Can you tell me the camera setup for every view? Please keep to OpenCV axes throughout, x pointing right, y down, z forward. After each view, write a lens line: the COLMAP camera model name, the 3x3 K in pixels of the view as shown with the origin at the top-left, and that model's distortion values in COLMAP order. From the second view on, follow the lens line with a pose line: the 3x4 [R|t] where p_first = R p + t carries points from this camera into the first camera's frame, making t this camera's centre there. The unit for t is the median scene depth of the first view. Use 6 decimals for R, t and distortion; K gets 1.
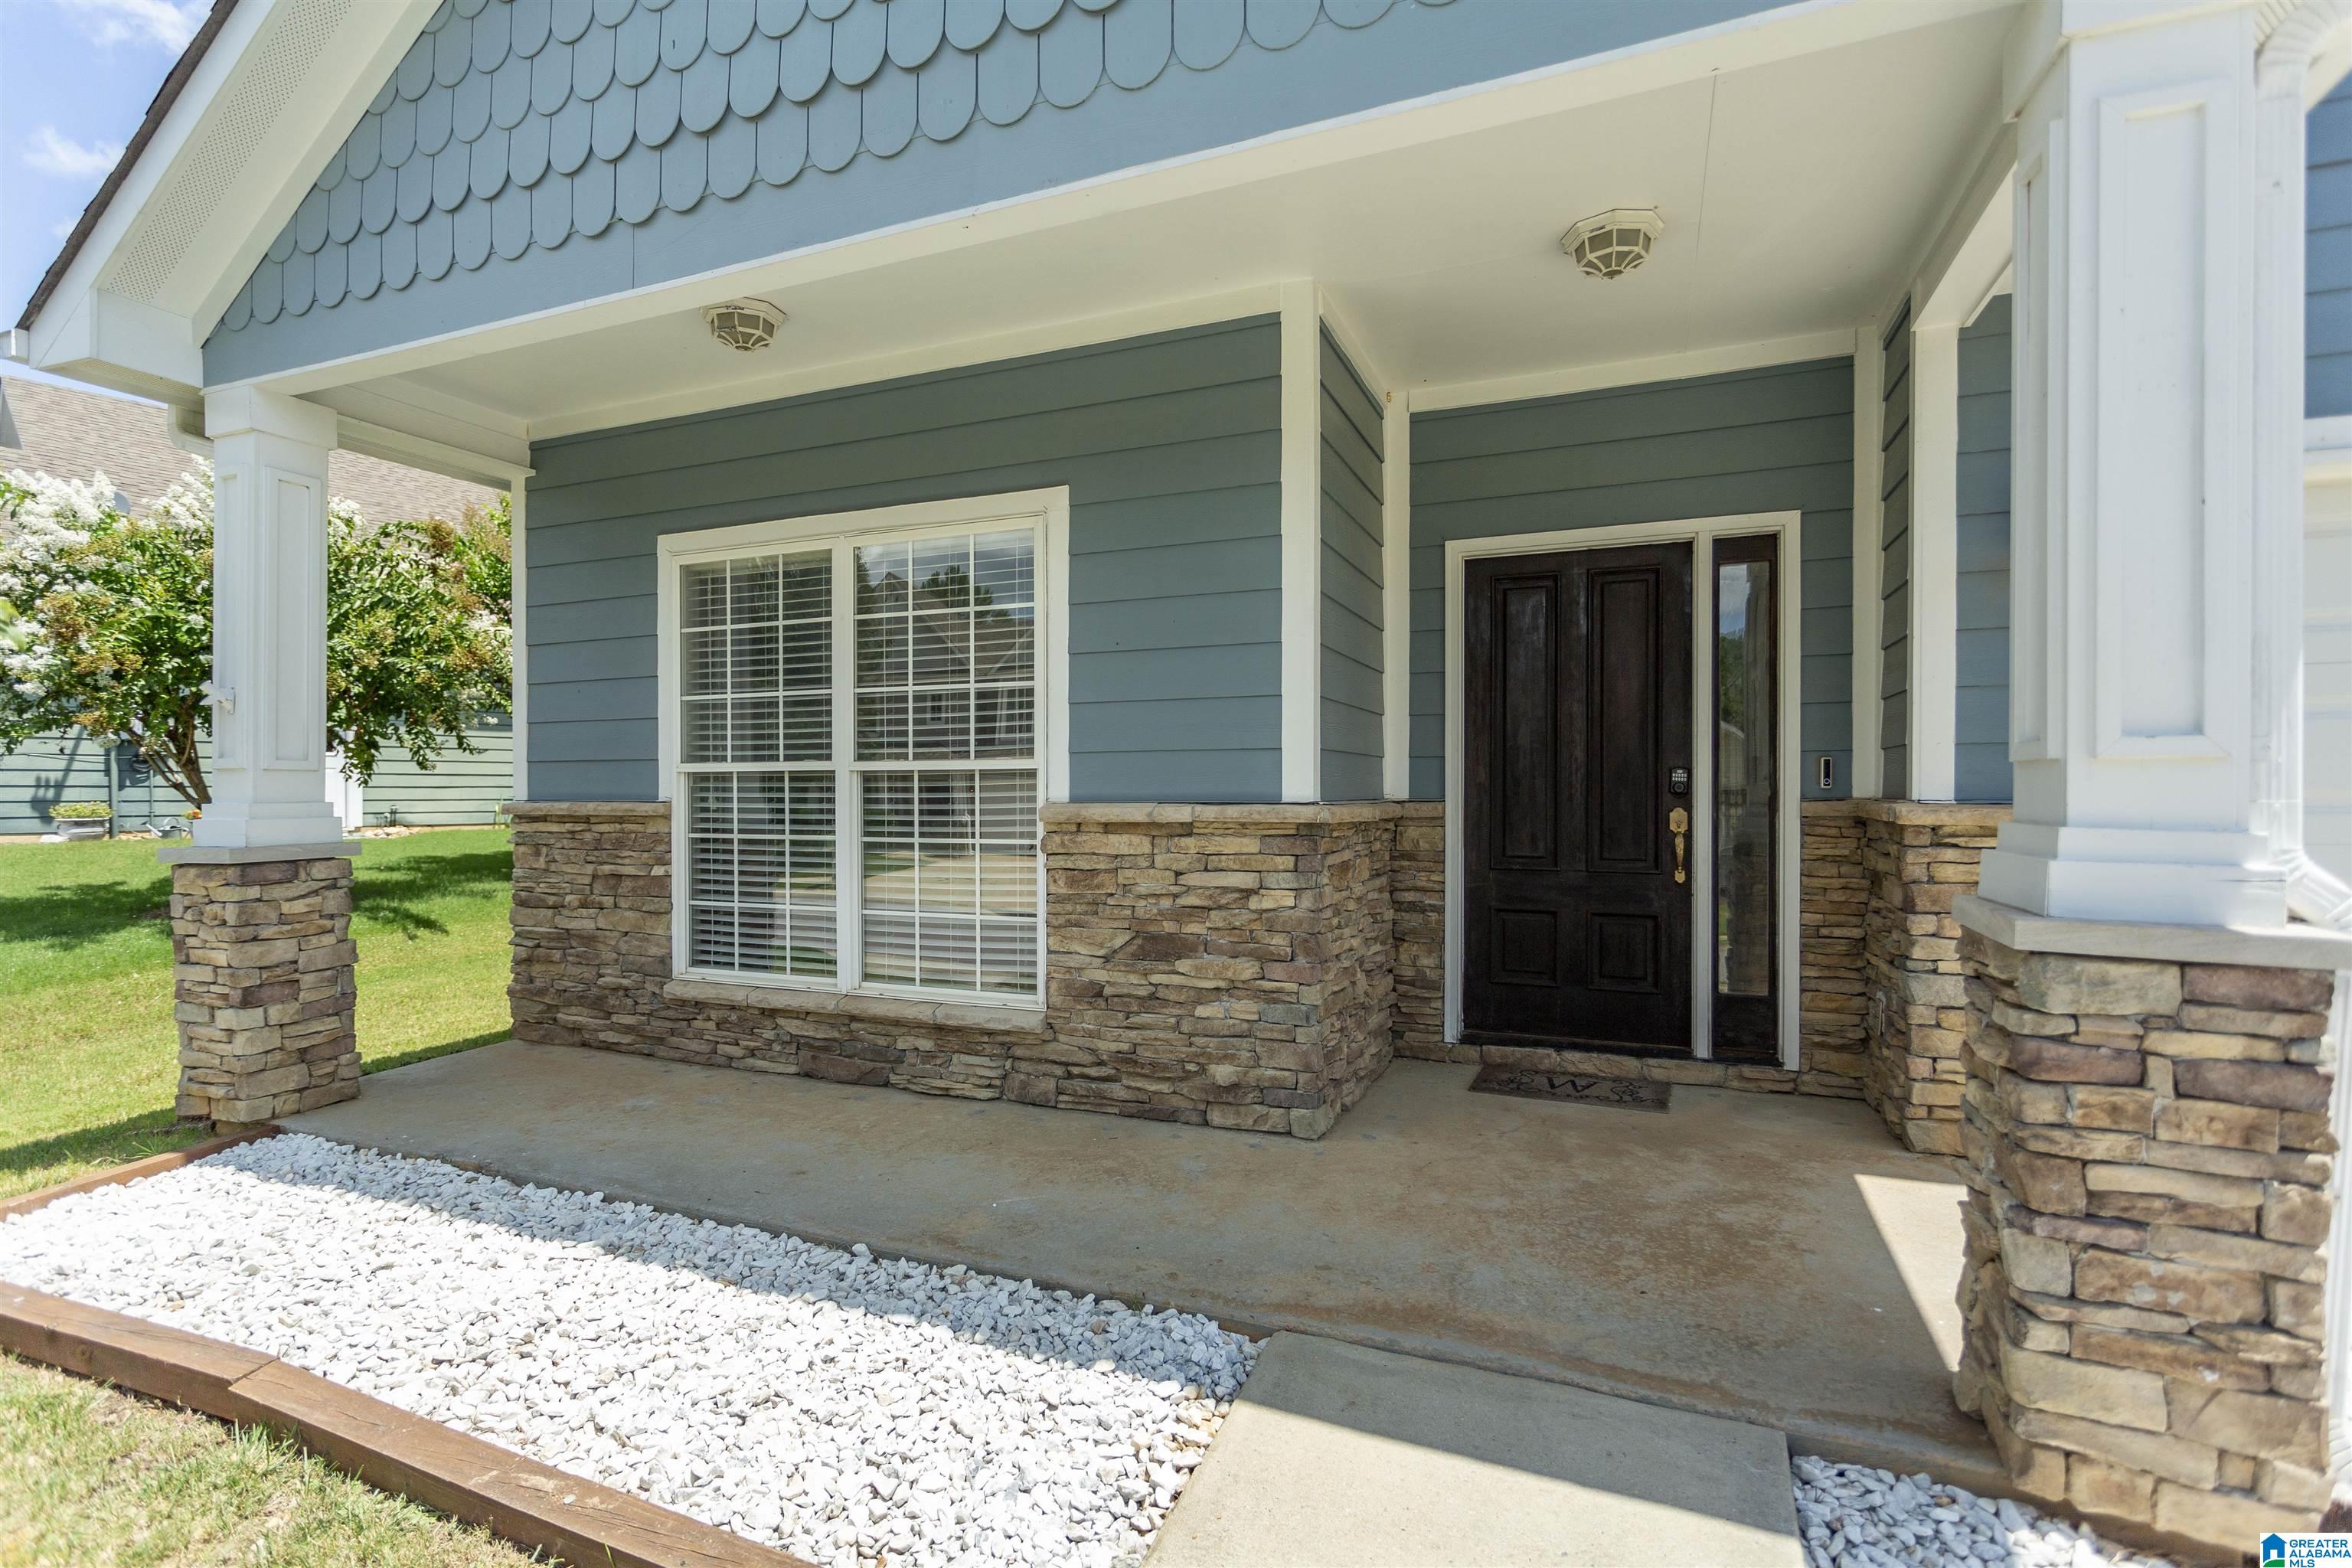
lens RADIAL K [[1112.3, 0, 1151.4], [0, 1112.3, 791.5], [0, 0, 1]] dist [0.004703, 0.001278]
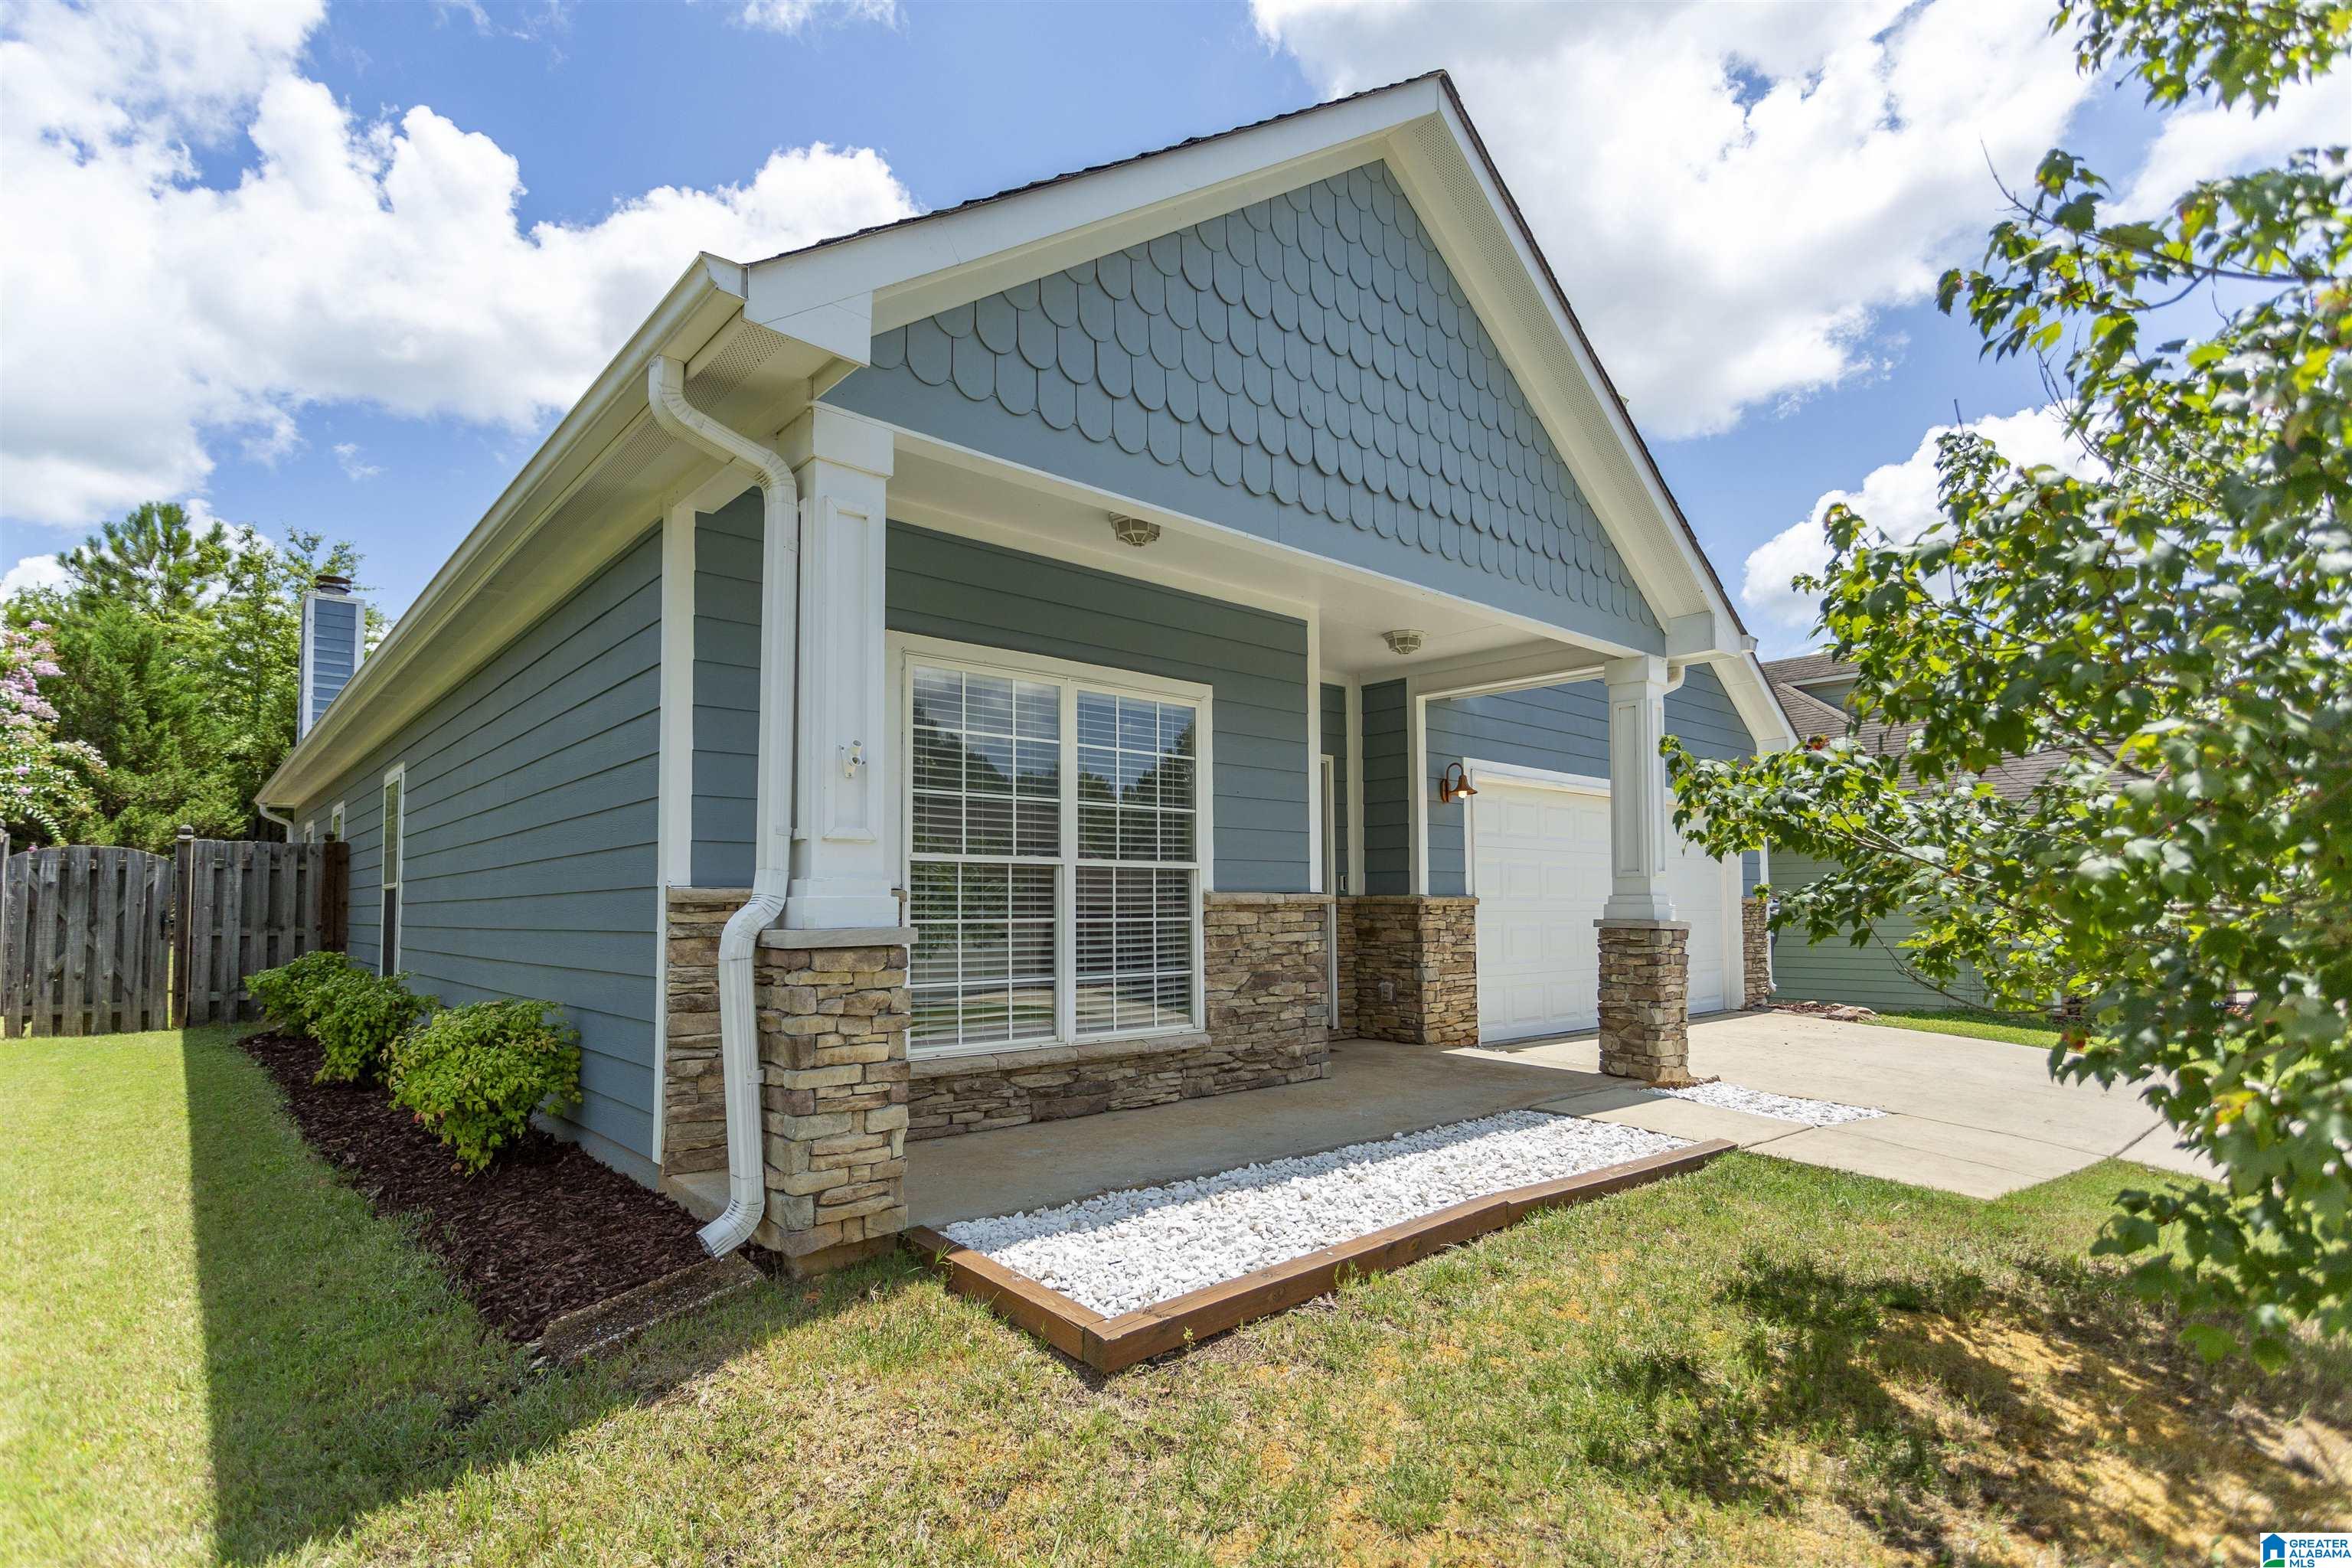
lens RADIAL K [[1112.3, 0, 1201.6], [0, 1112.3, 834.6], [0, 0, 1]] dist [0.004703, 0.001278]
pose [[0.430744, 0.059099, 0.900537, -1.424145], [-0.000506, 0.997869, -0.065244, 0.030612], [-0.902474, 0.027648, 0.429856, 0.349838]]
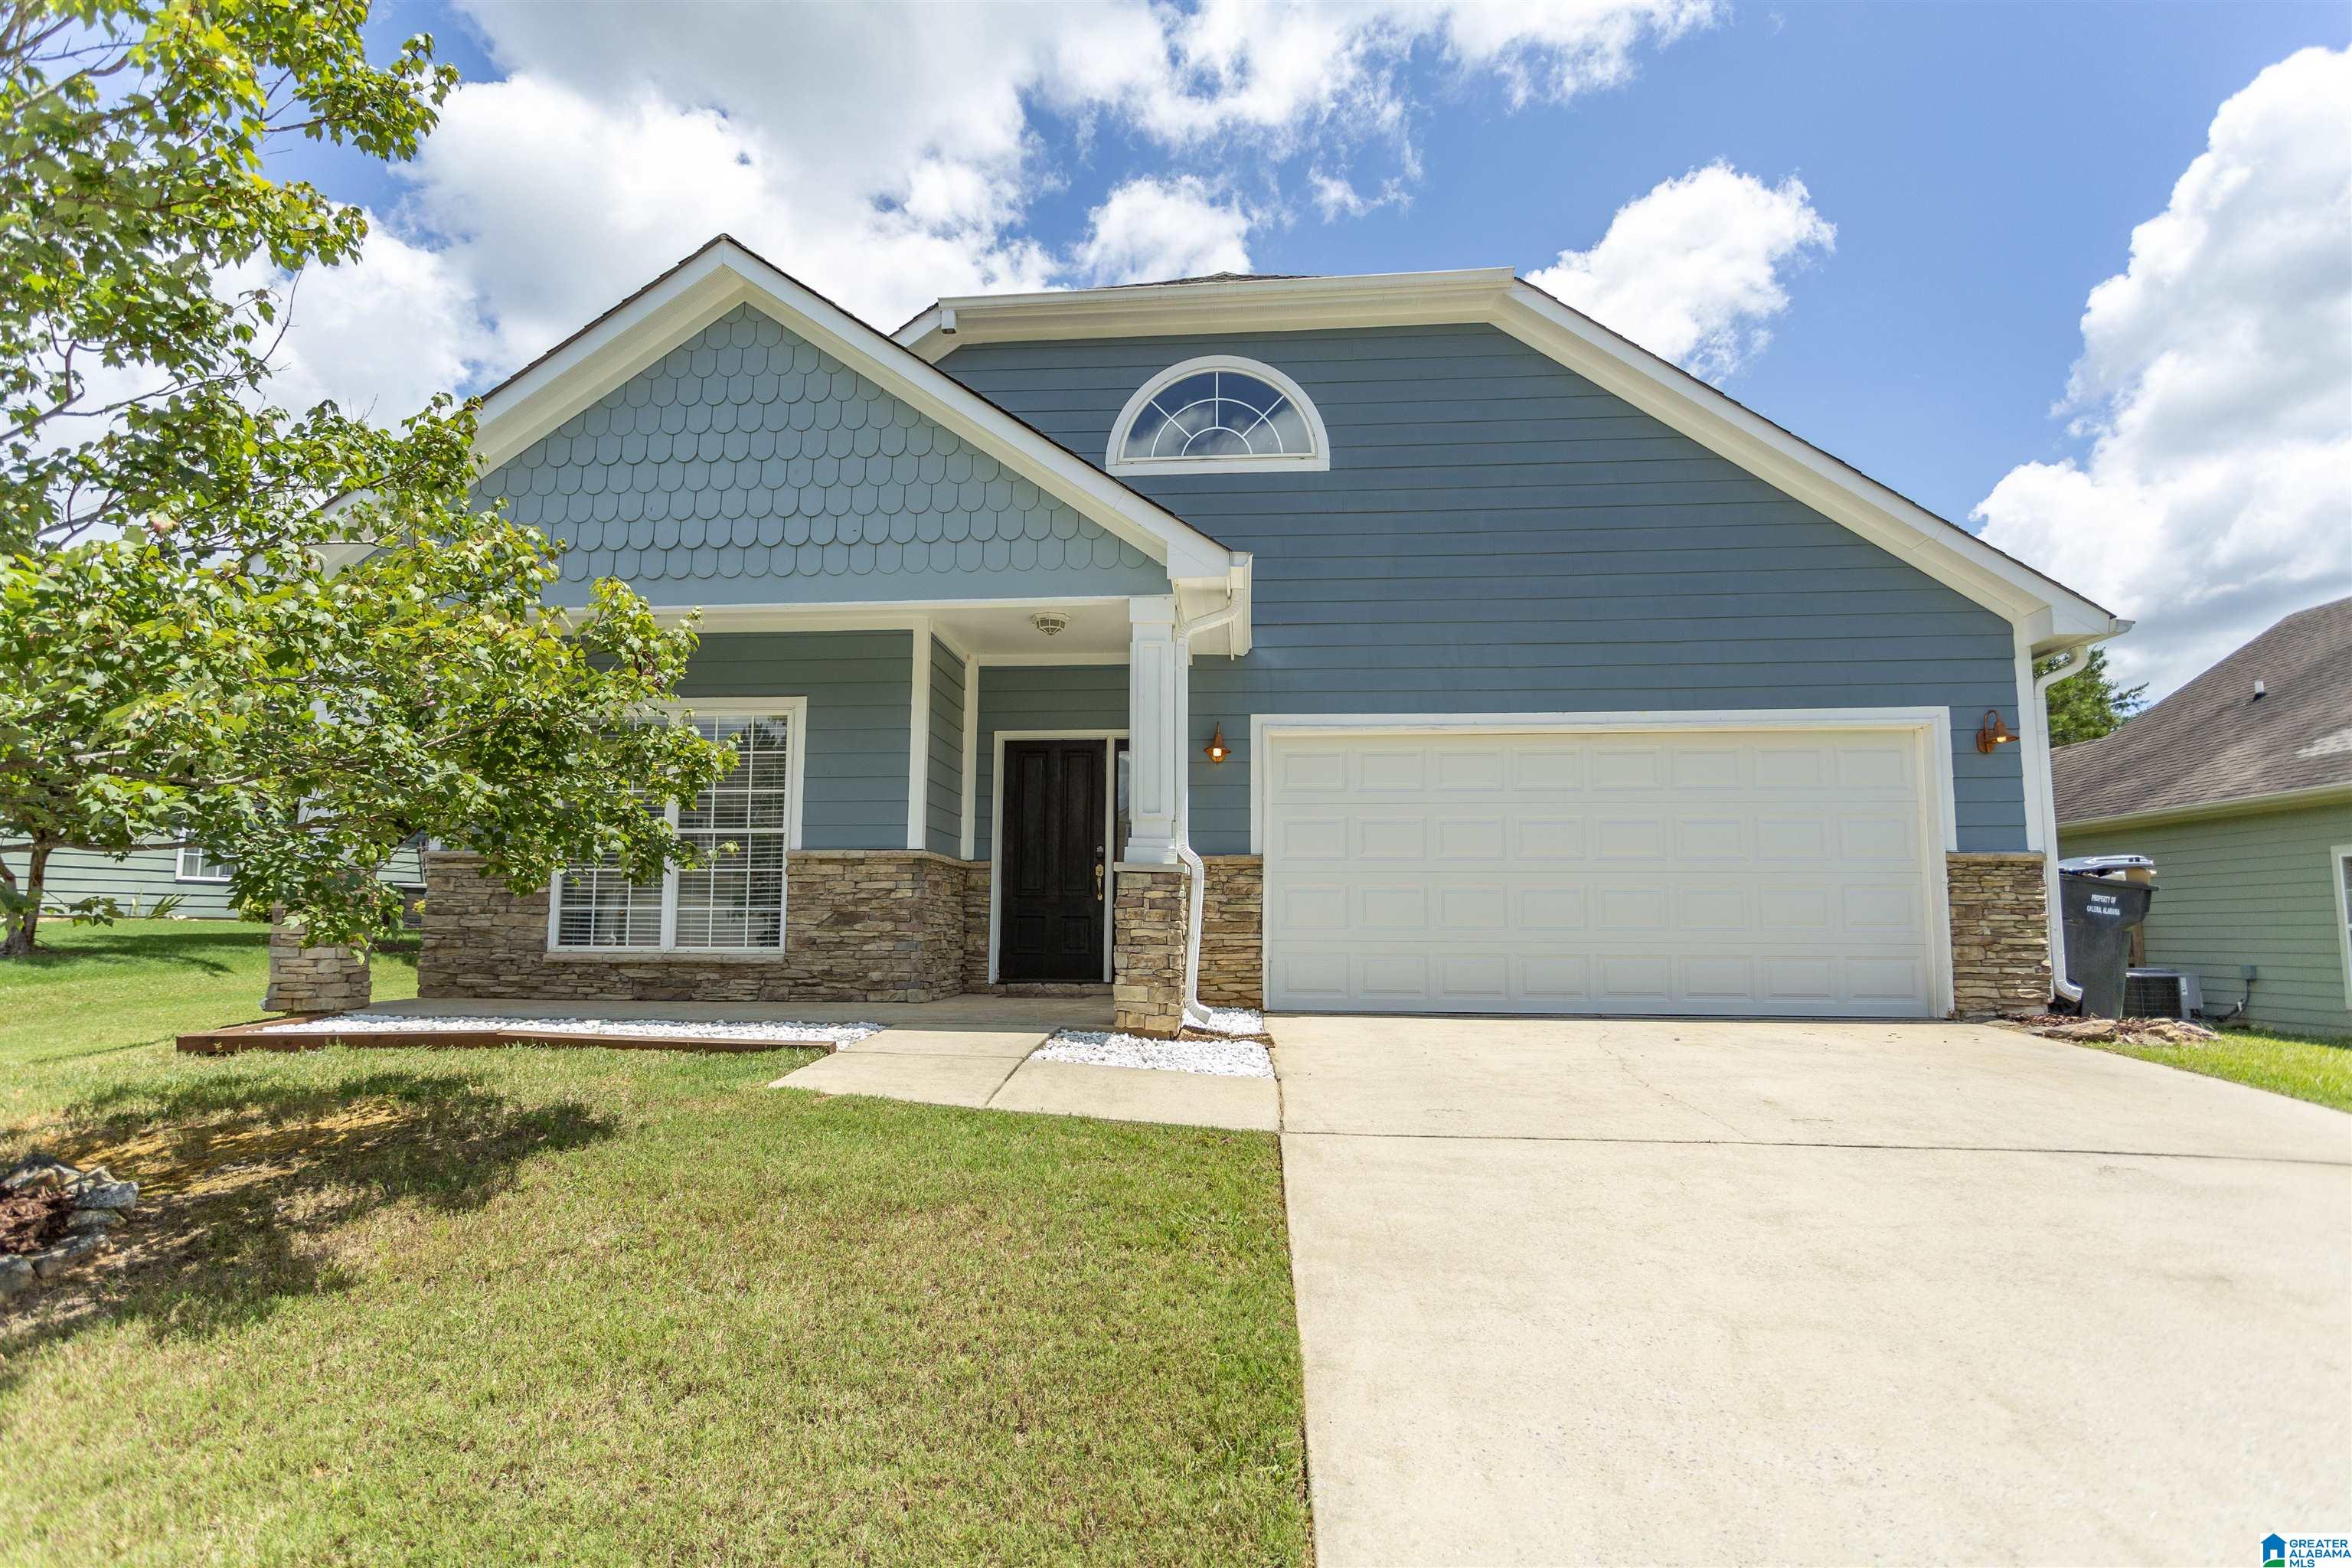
lens RADIAL K [[1112.3, 0, 1153.1], [0, 1112.3, 800.5], [0, 0, 1]] dist [0.004703, 0.001278]
pose [[0.945622, 0.042046, 0.322539, -0.122583], [-0.003855, 0.992989, -0.118142, 0.154810], [-0.325245, 0.110475, 0.939154, -1.104347]]
